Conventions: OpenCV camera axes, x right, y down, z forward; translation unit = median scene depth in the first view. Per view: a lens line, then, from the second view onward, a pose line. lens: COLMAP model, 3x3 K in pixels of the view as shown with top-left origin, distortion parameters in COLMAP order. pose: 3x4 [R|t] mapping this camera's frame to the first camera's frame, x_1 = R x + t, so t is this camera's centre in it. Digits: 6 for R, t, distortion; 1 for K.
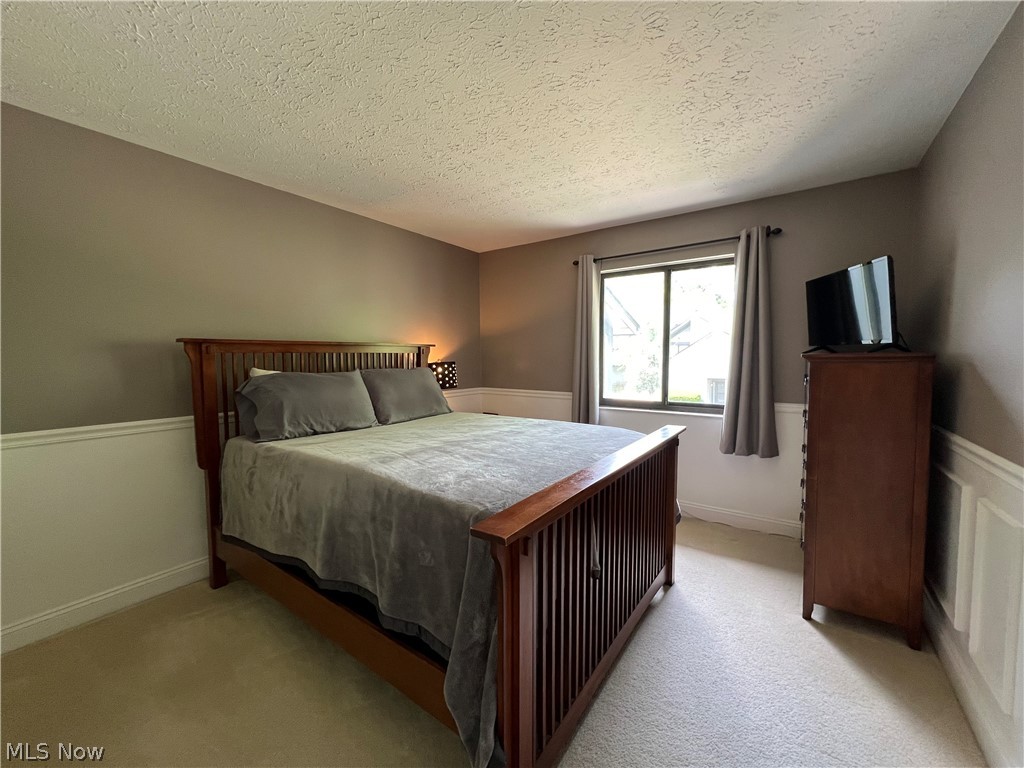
lens RADIAL K [[408.9, 0, 515.9], [0, 408.9, 382.5], [0, 0, 1]] dist [-0.002526, 0.001003]
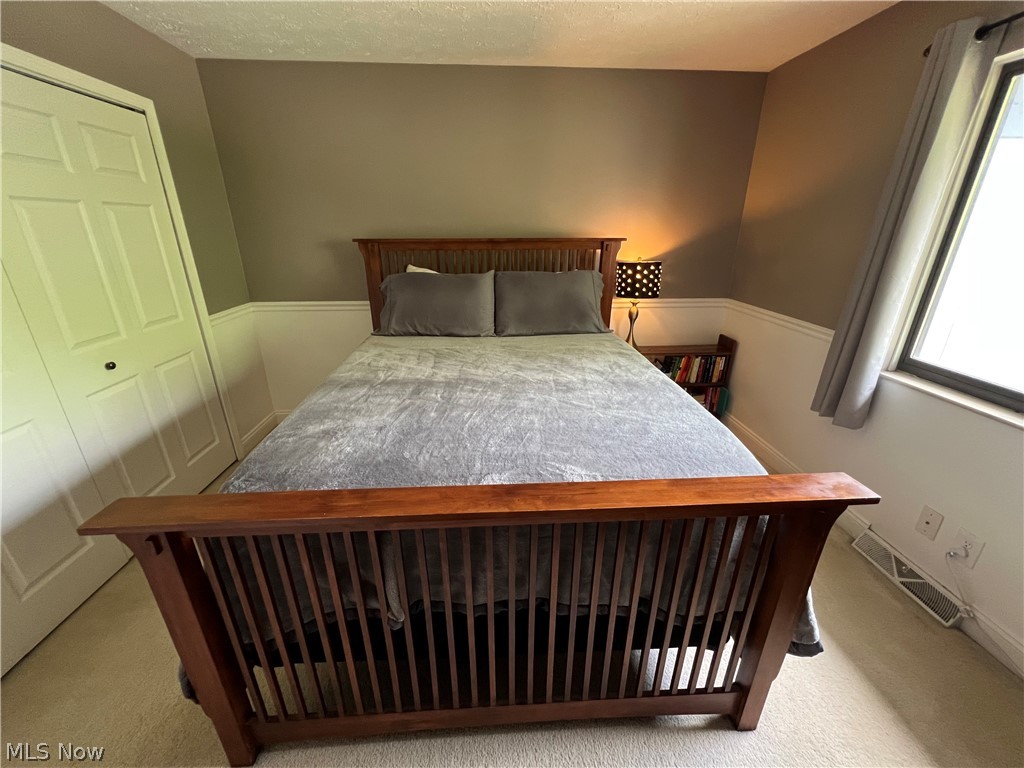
lens RADIAL K [[408.9, 0, 489.8], [0, 408.9, 387.7], [0, 0, 1]] dist [-0.002526, 0.001003]
pose [[0.624556, 0.290981, -0.724748, 0.369530], [-0.057031, 0.942513, 0.329266, -0.089369], [0.778895, -0.164312, 0.605247, 0.401493]]
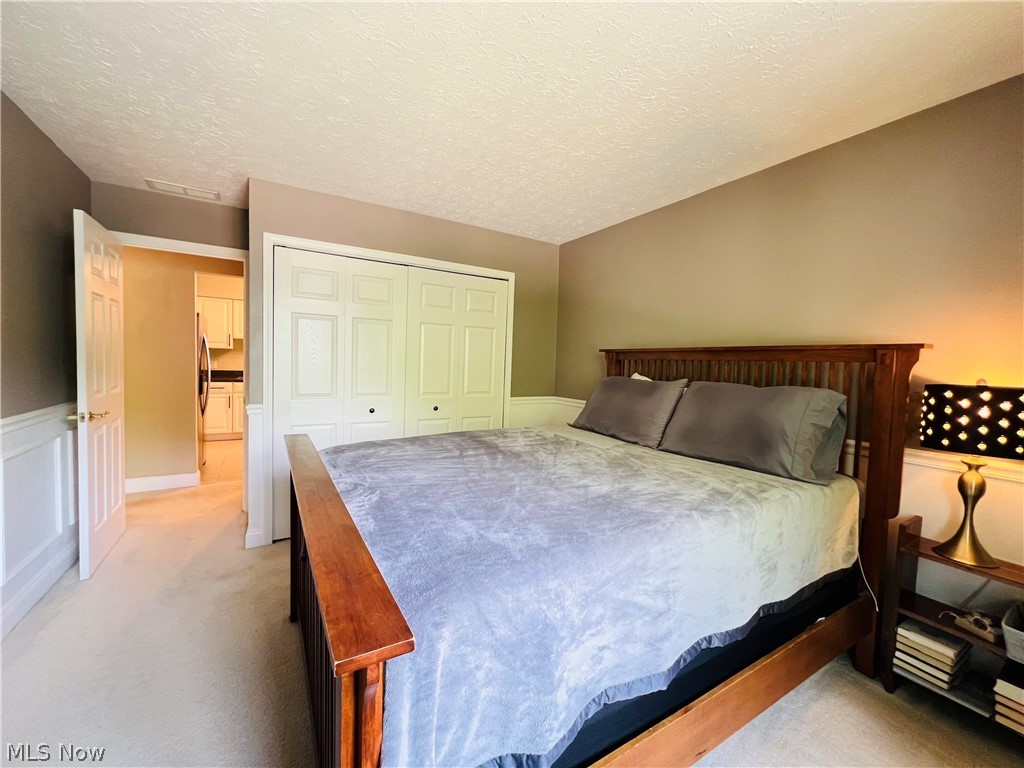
lens RADIAL K [[408.9, 0, 514.0], [0, 408.9, 388.4], [0, 0, 1]] dist [-0.002526, 0.001003]
pose [[-0.411991, 0.036754, -0.910446, 0.491787], [-0.100789, 0.991217, 0.085623, -0.050214], [0.905596, 0.127039, -0.404668, 1.049018]]
